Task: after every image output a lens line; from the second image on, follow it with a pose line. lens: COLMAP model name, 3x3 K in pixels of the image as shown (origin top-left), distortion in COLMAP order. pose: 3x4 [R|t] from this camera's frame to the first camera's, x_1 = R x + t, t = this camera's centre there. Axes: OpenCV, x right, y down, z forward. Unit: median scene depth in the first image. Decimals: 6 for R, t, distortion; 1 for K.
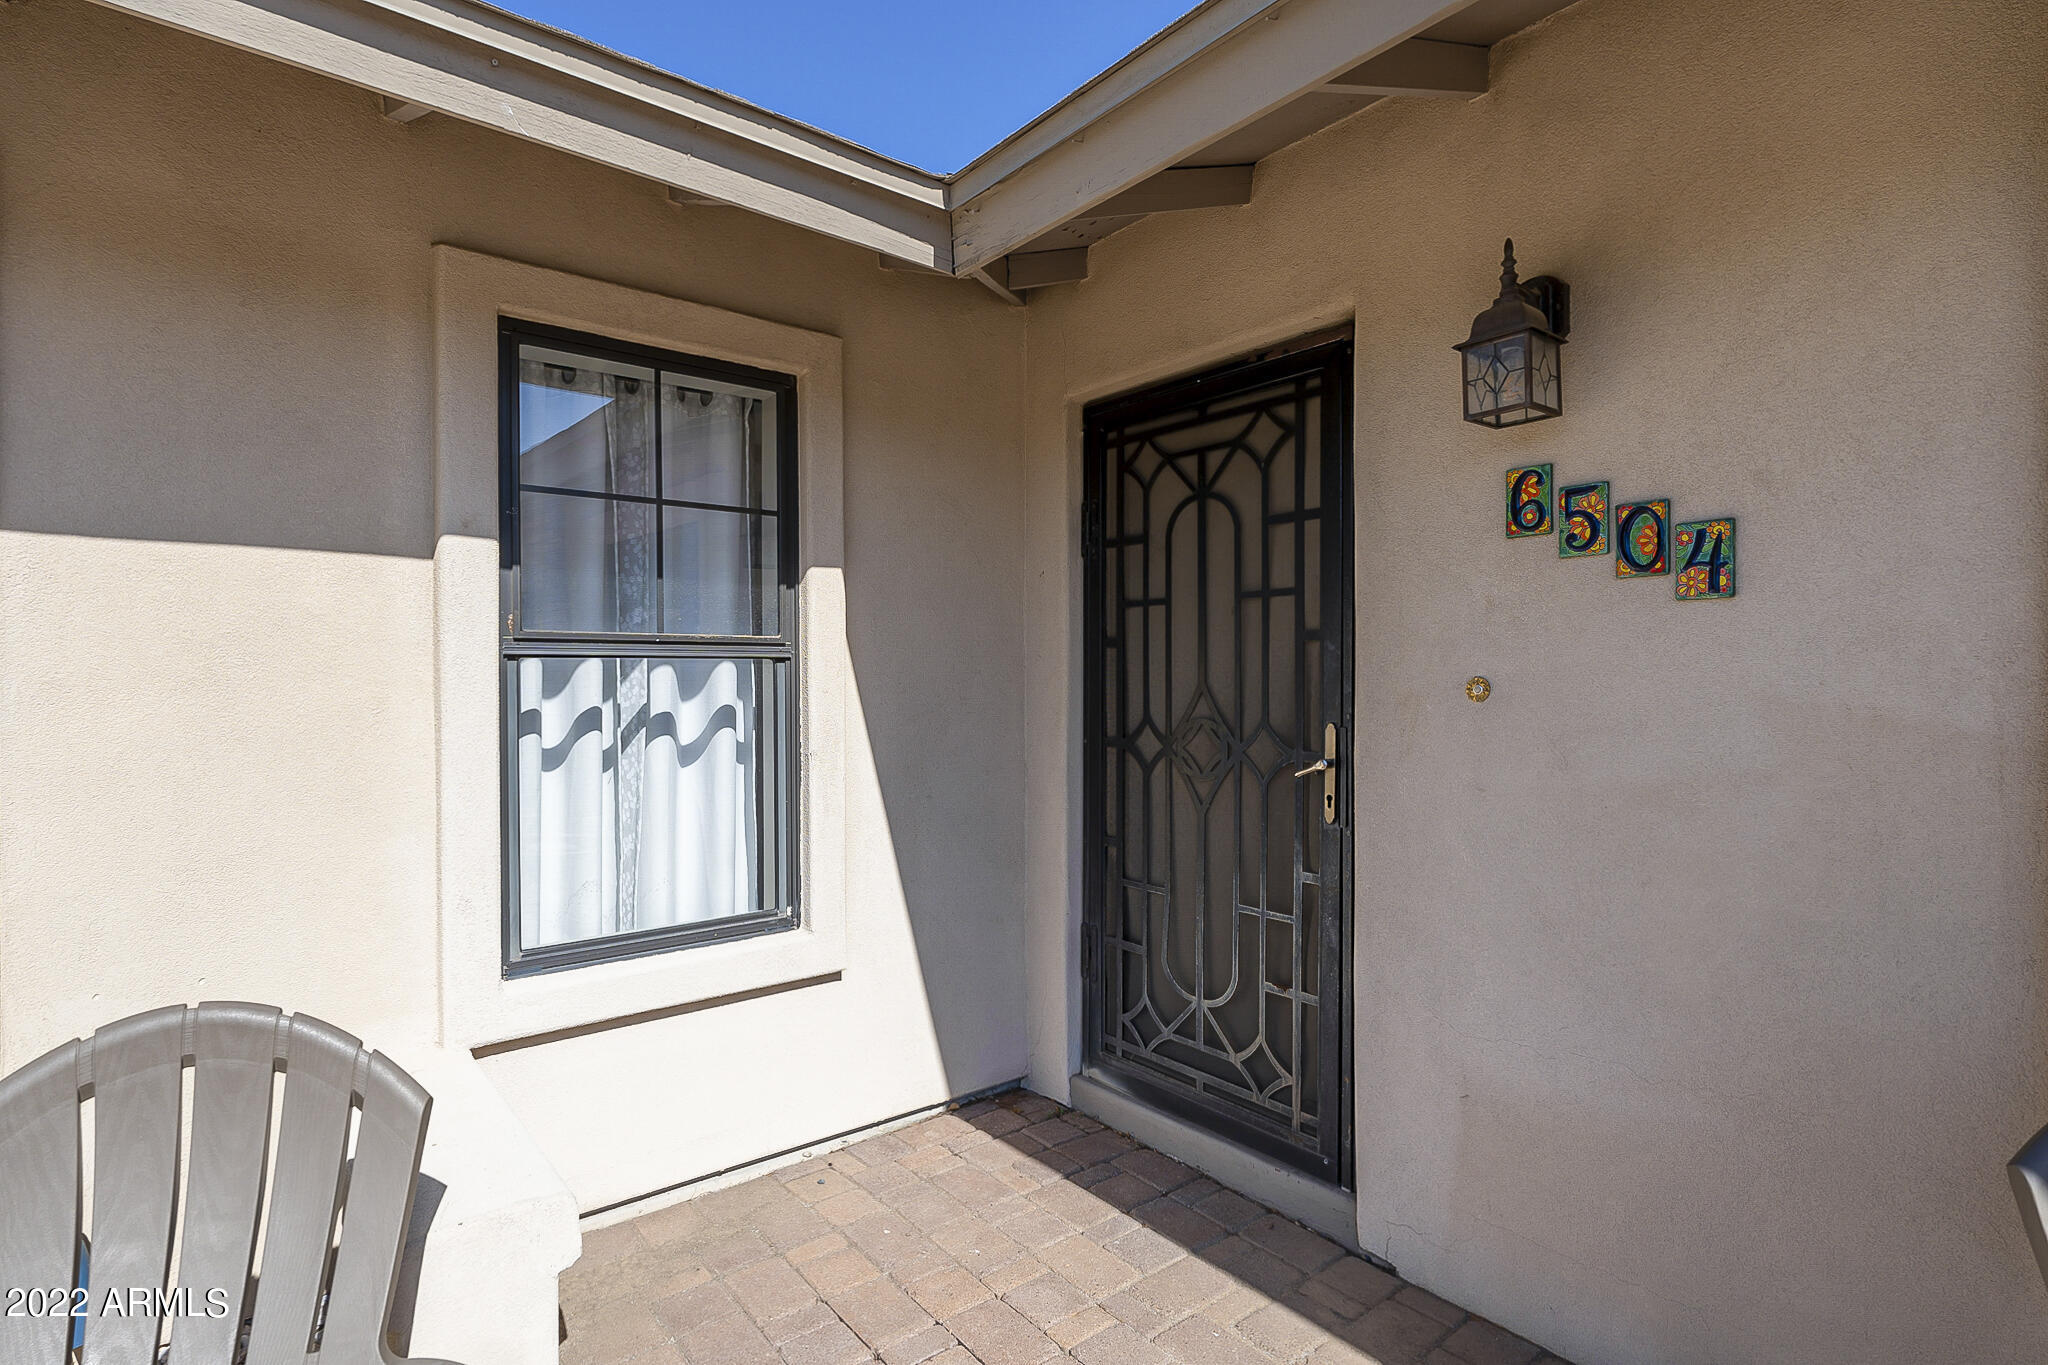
lens RADIAL K [[1011.9, 0, 1024.0], [0, 1011.9, 682.5], [0, 0, 1]] dist [-0.000384, -0.000049]
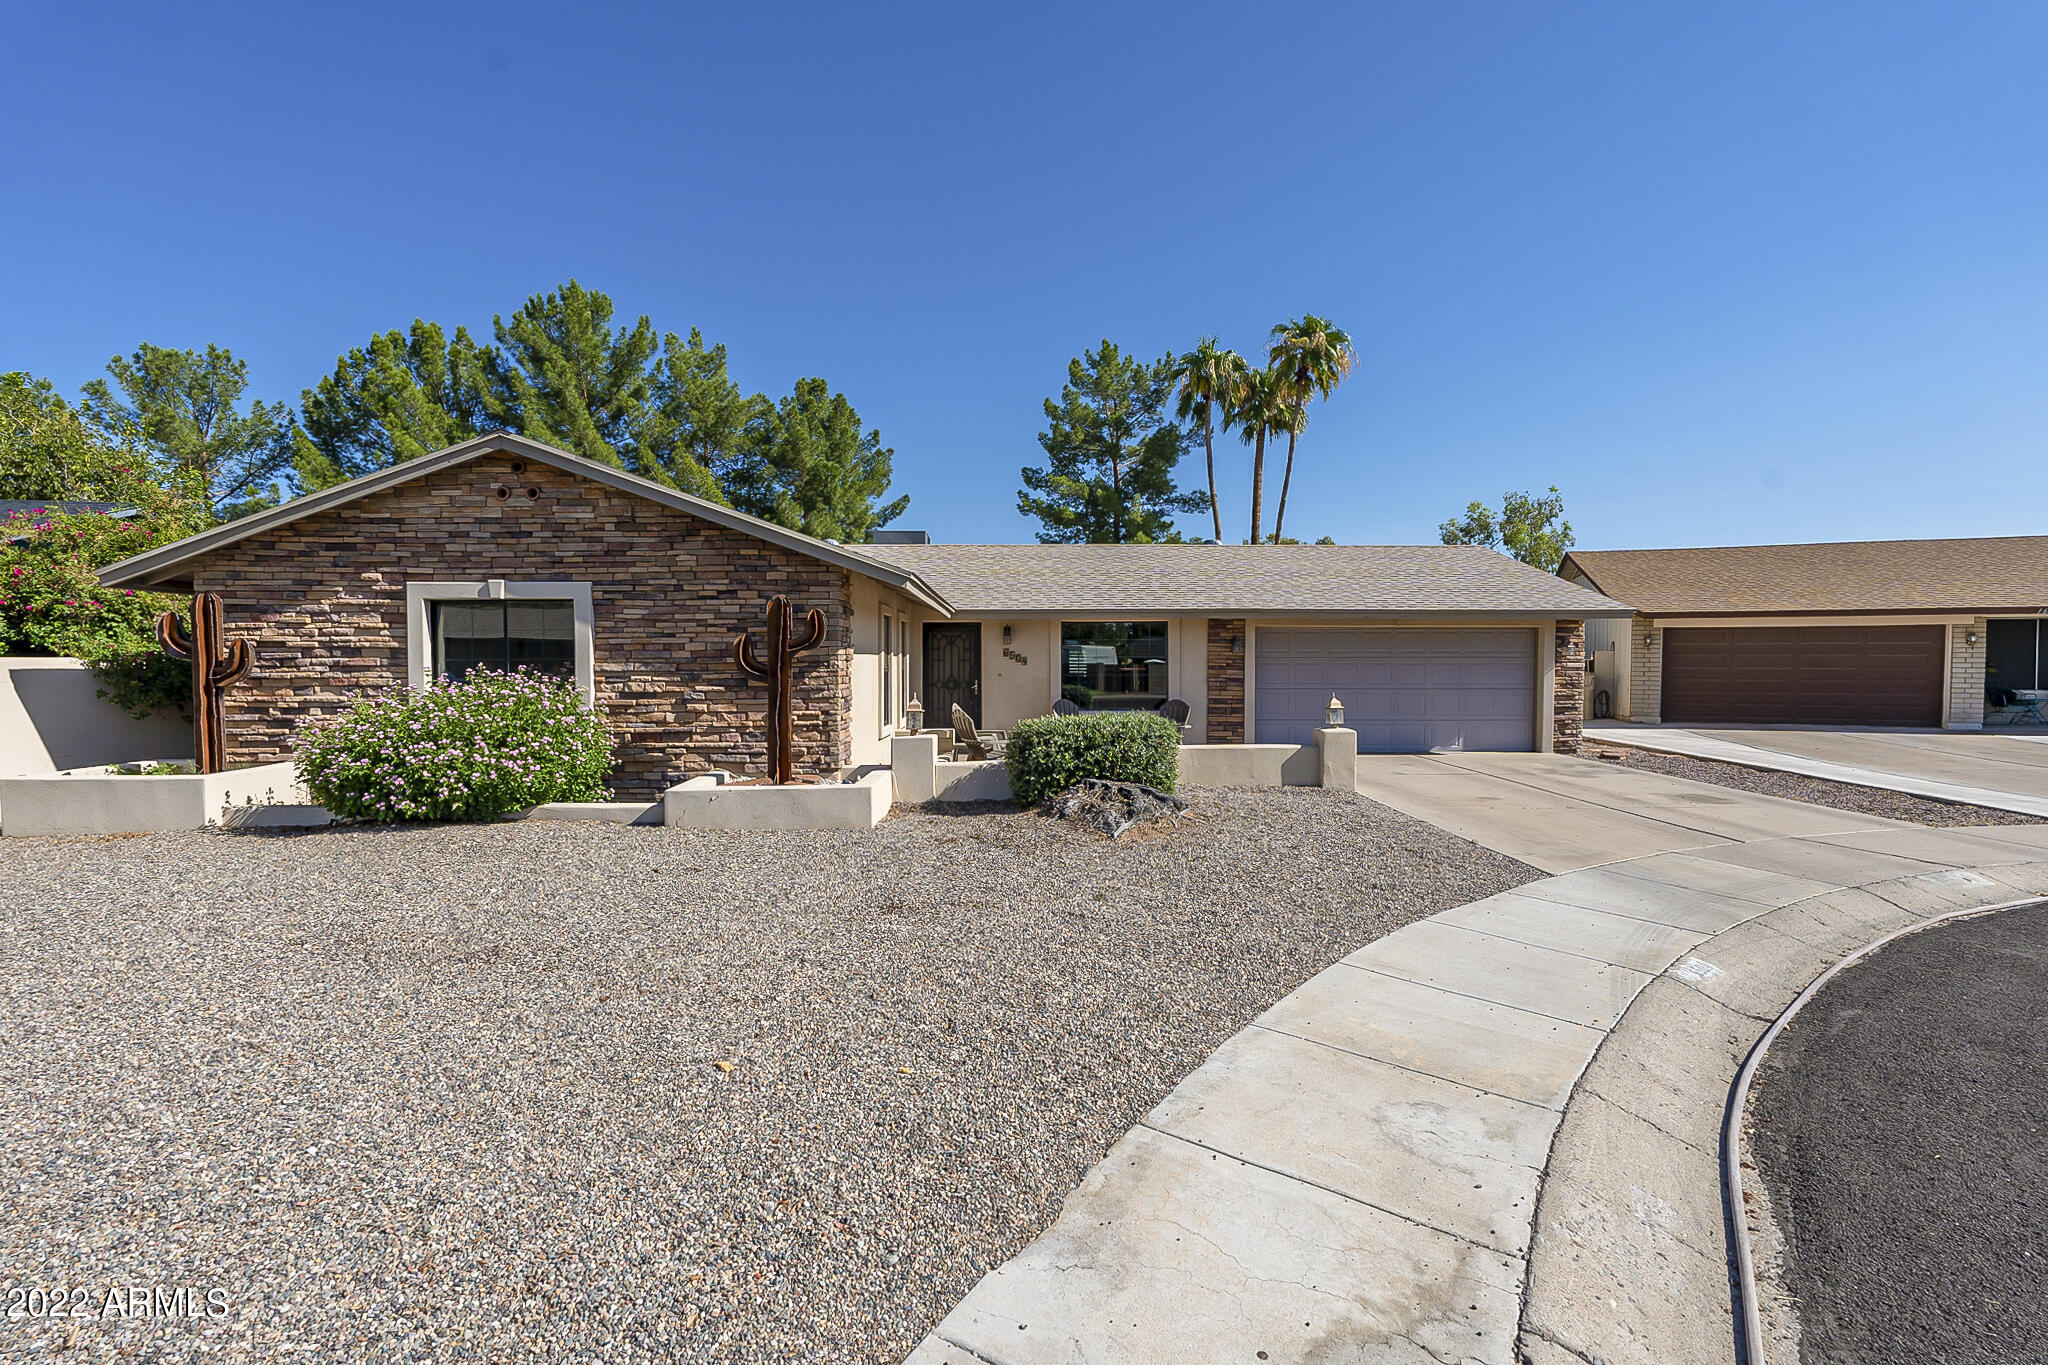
lens RADIAL K [[896.0, 0, 1024.0], [0, 896.0, 678.9], [0, 0, 1]] dist [-0.003245, -0.000059]
pose [[0.634174, -0.009026, 0.773137, -3.750028], [0.000608, 0.999937, 0.011175, -0.031907], [-0.773190, -0.006617, 0.634140, -2.787437]]
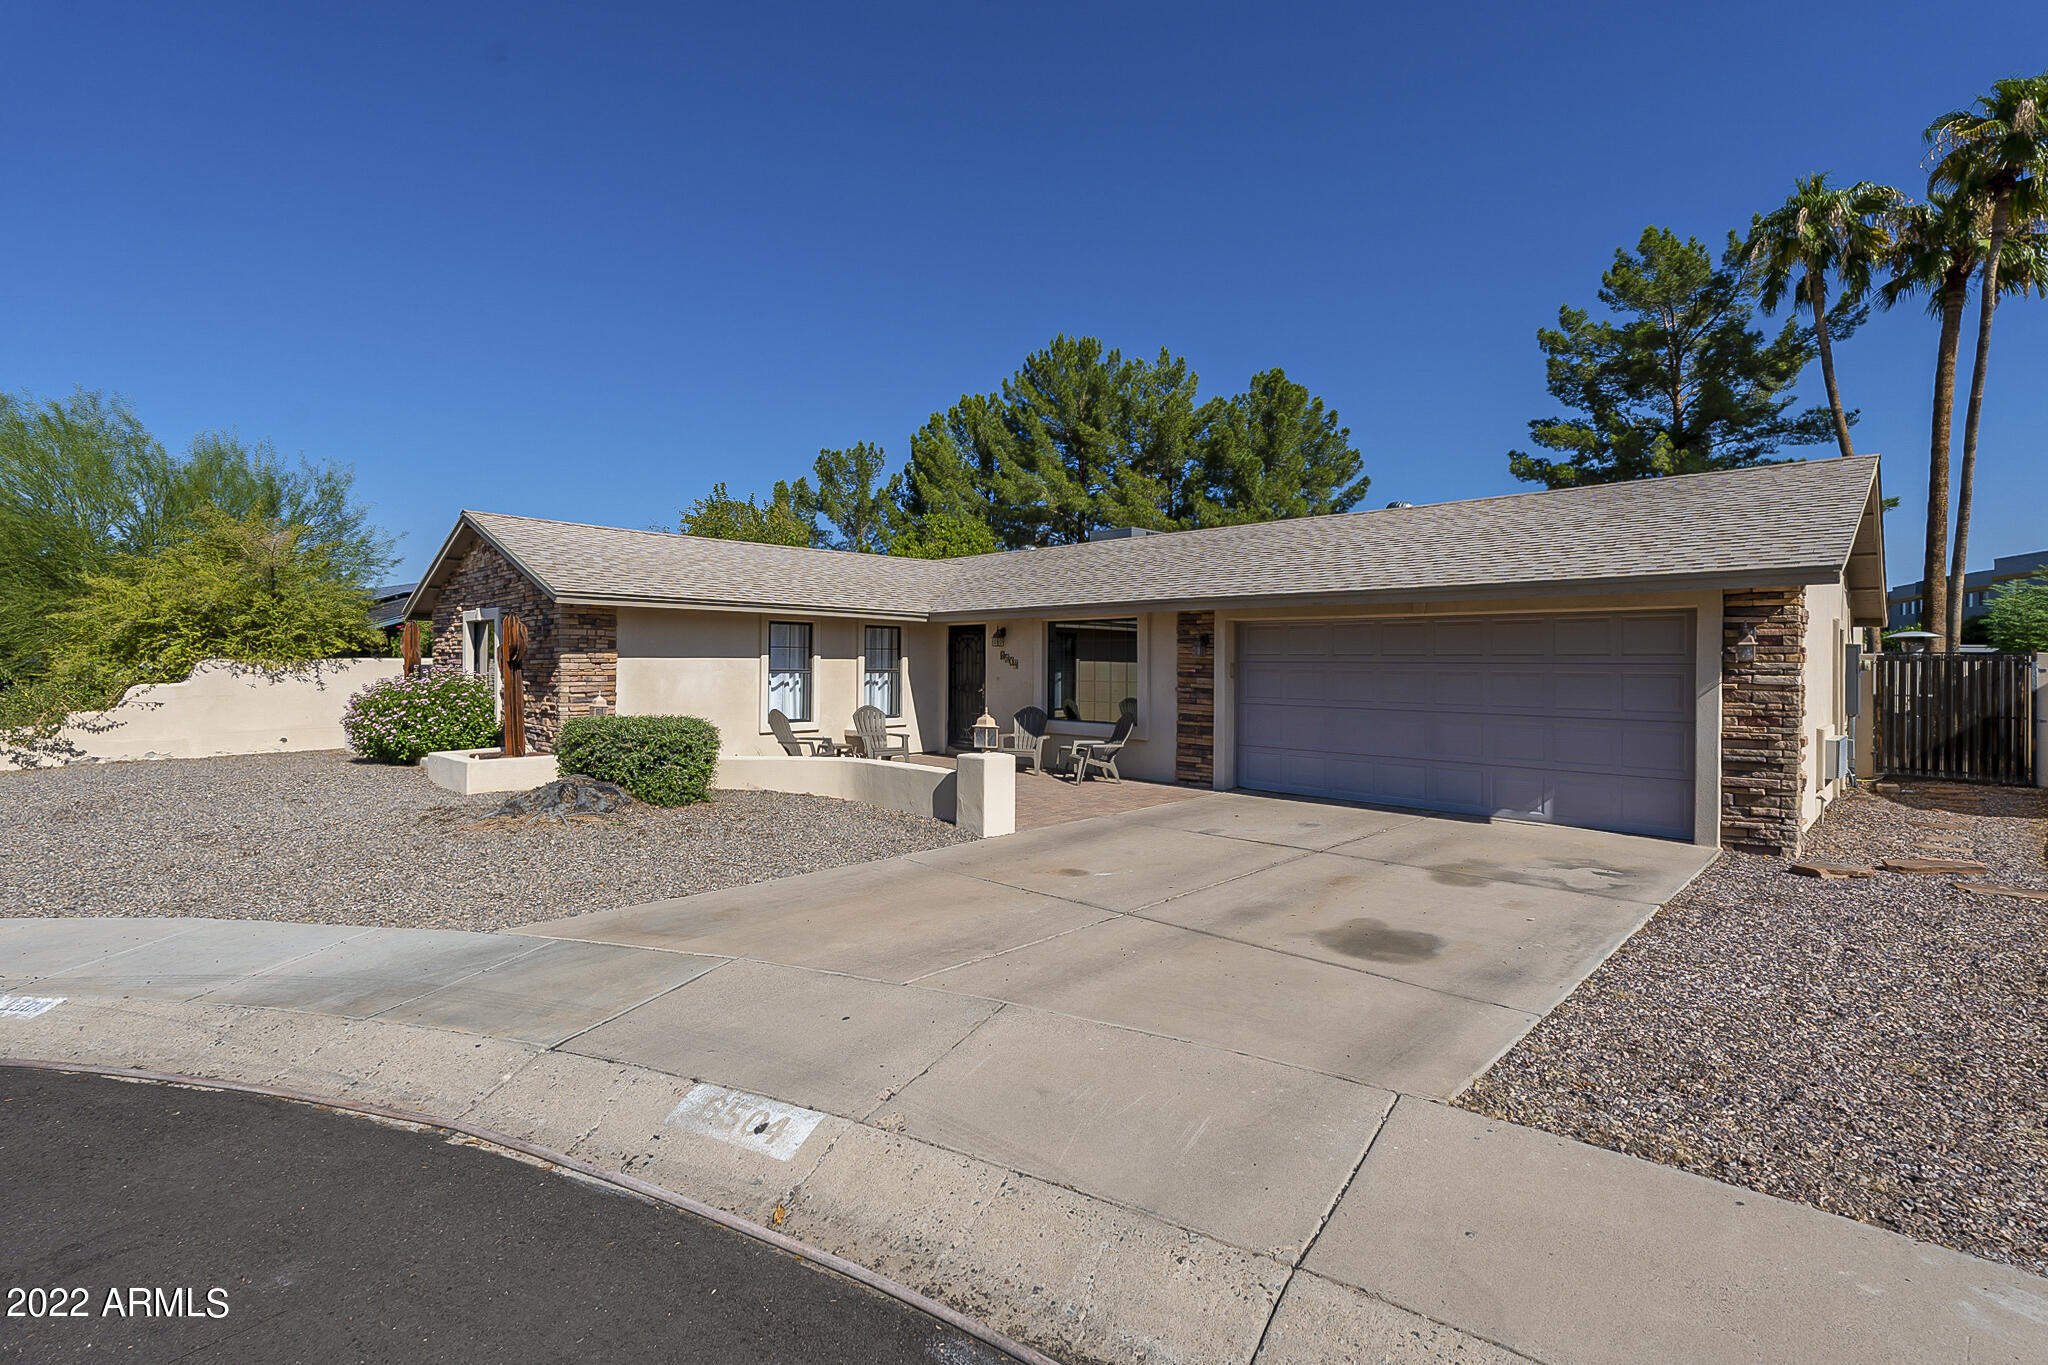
lens RADIAL K [[904.3, 0, 1030.2], [0, 904.3, 668.6], [0, 0, 1]] dist [-0.000899, -0.000218]
pose [[0.994086, 0.011704, 0.107960, -0.035581], [-0.011950, 0.999927, 0.001633, -0.064997], [-0.107933, -0.002913, 0.994154, -4.420807]]
